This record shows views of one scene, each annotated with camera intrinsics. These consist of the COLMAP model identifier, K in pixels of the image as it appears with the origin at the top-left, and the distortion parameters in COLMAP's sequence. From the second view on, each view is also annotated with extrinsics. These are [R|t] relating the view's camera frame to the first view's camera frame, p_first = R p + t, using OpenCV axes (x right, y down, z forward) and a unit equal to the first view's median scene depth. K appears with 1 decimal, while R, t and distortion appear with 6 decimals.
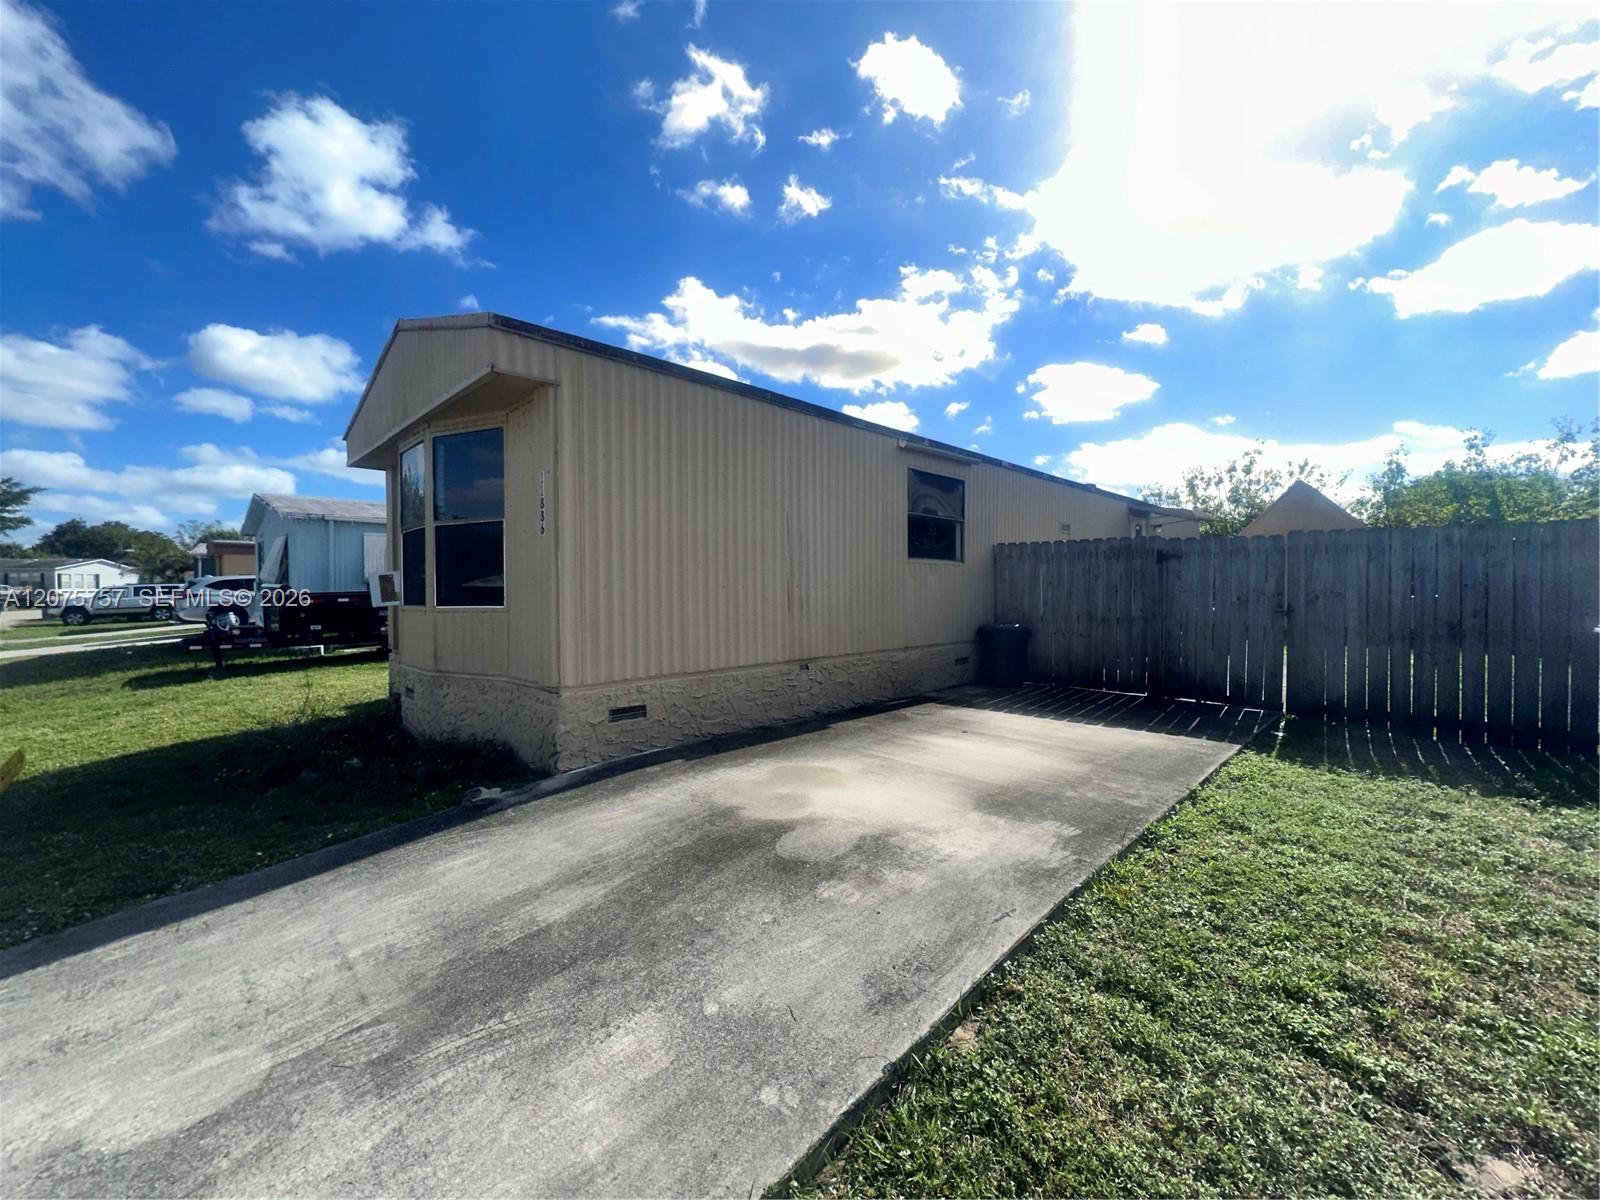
lens RADIAL K [[633.6, 0, 800.0], [0, 633.6, 600.0], [0, 0, 1]] dist [-0.000482, -0.000046]
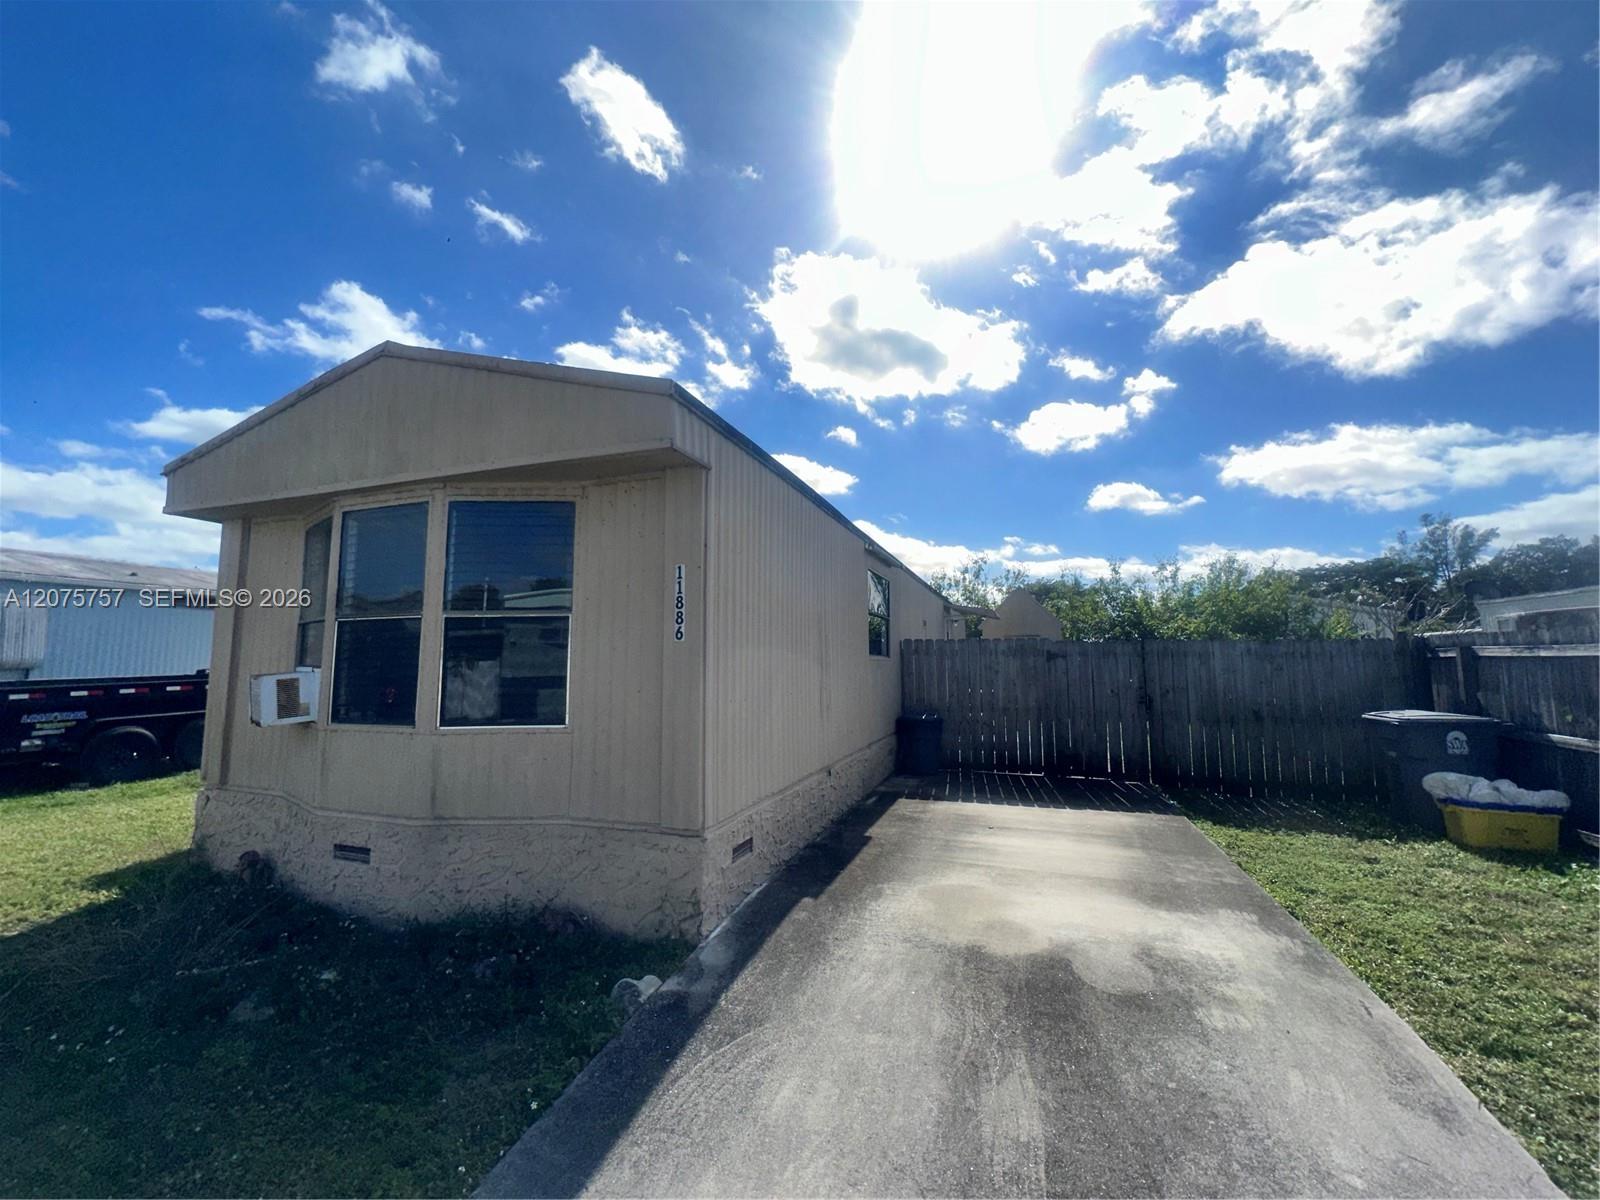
lens RADIAL K [[635.8, 0, 800.0], [0, 635.8, 600.0], [0, 0, 1]] dist [-0.000133, 0.000404]
pose [[0.906632, 0.045403, 0.419473, -0.693138], [0.005173, 0.992922, -0.118654, -0.062647], [-0.421891, 0.109745, 0.899980, 0.199078]]
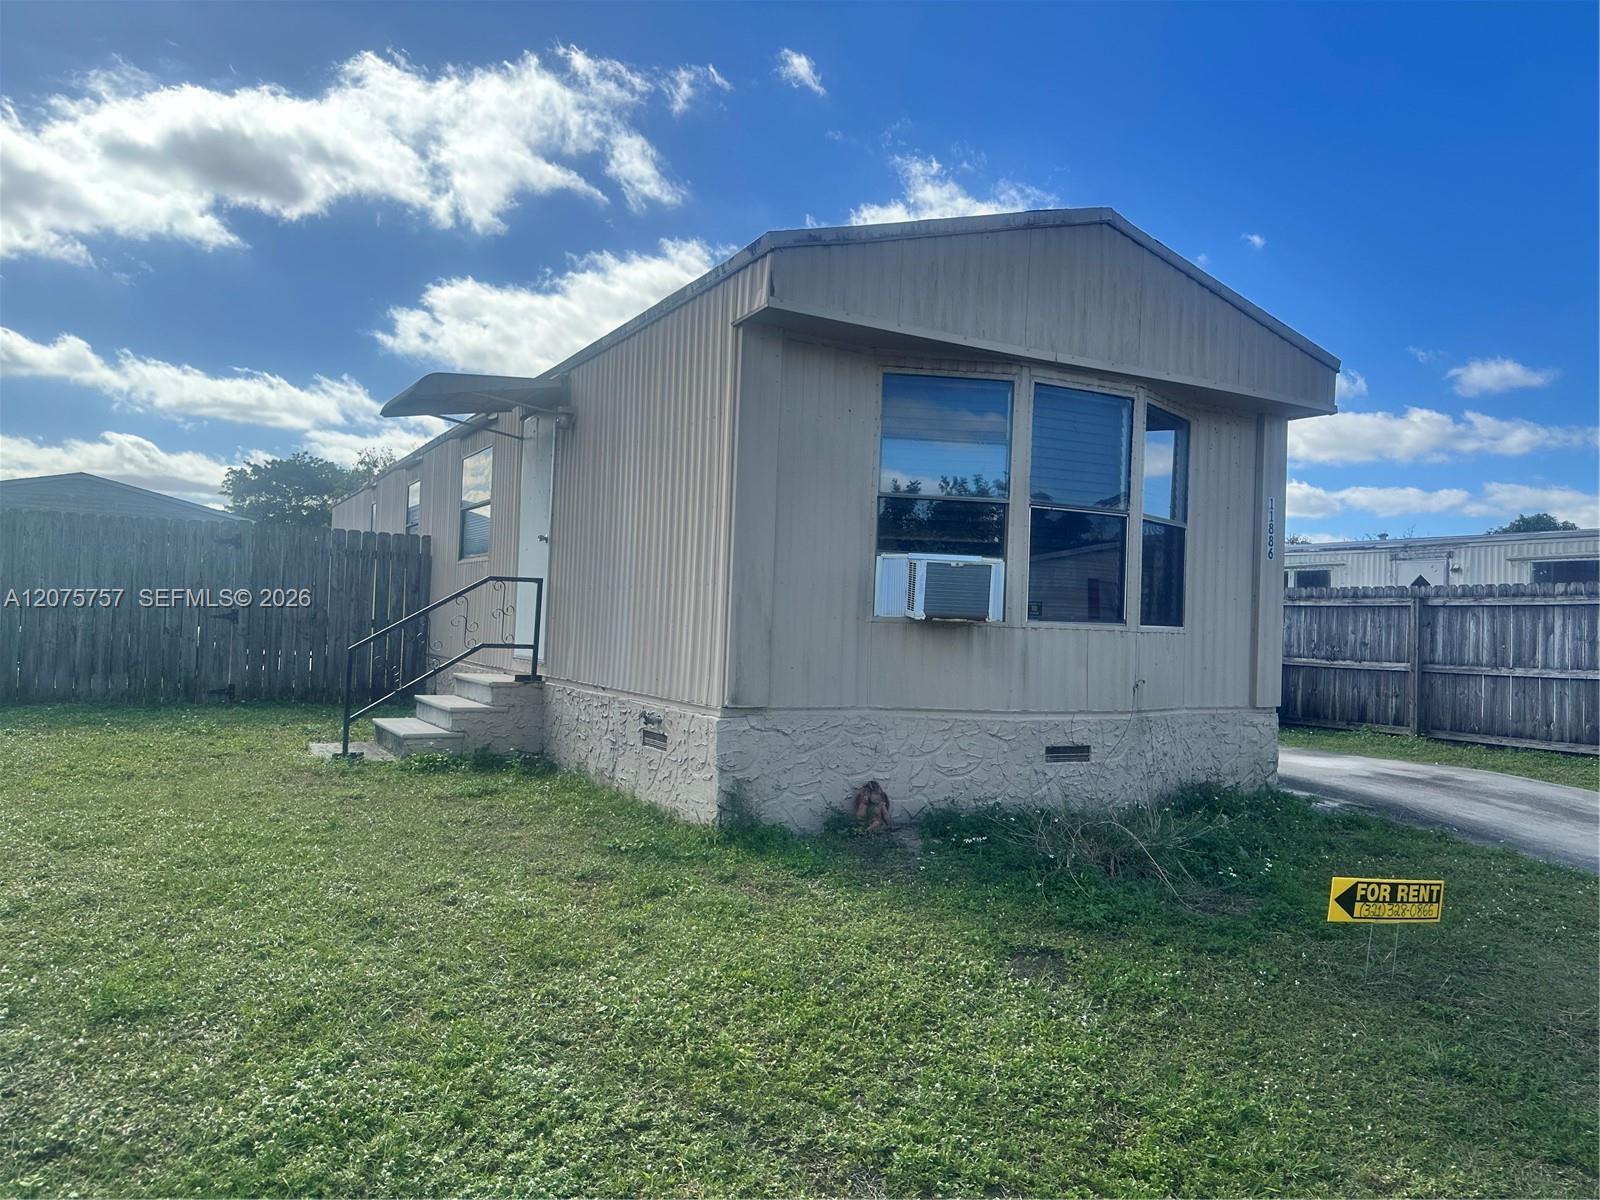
lens RADIAL K [[1150.5, 0, 800.0], [0, 1150.5, 600.0], [0, 0, 1]] dist [0.038232, -0.001047]
pose [[0.247631, 0.031240, 0.968351, -2.734727], [-0.030191, 0.999243, -0.024516, 0.033701], [-0.968384, -0.023165, 0.248386, 1.420794]]
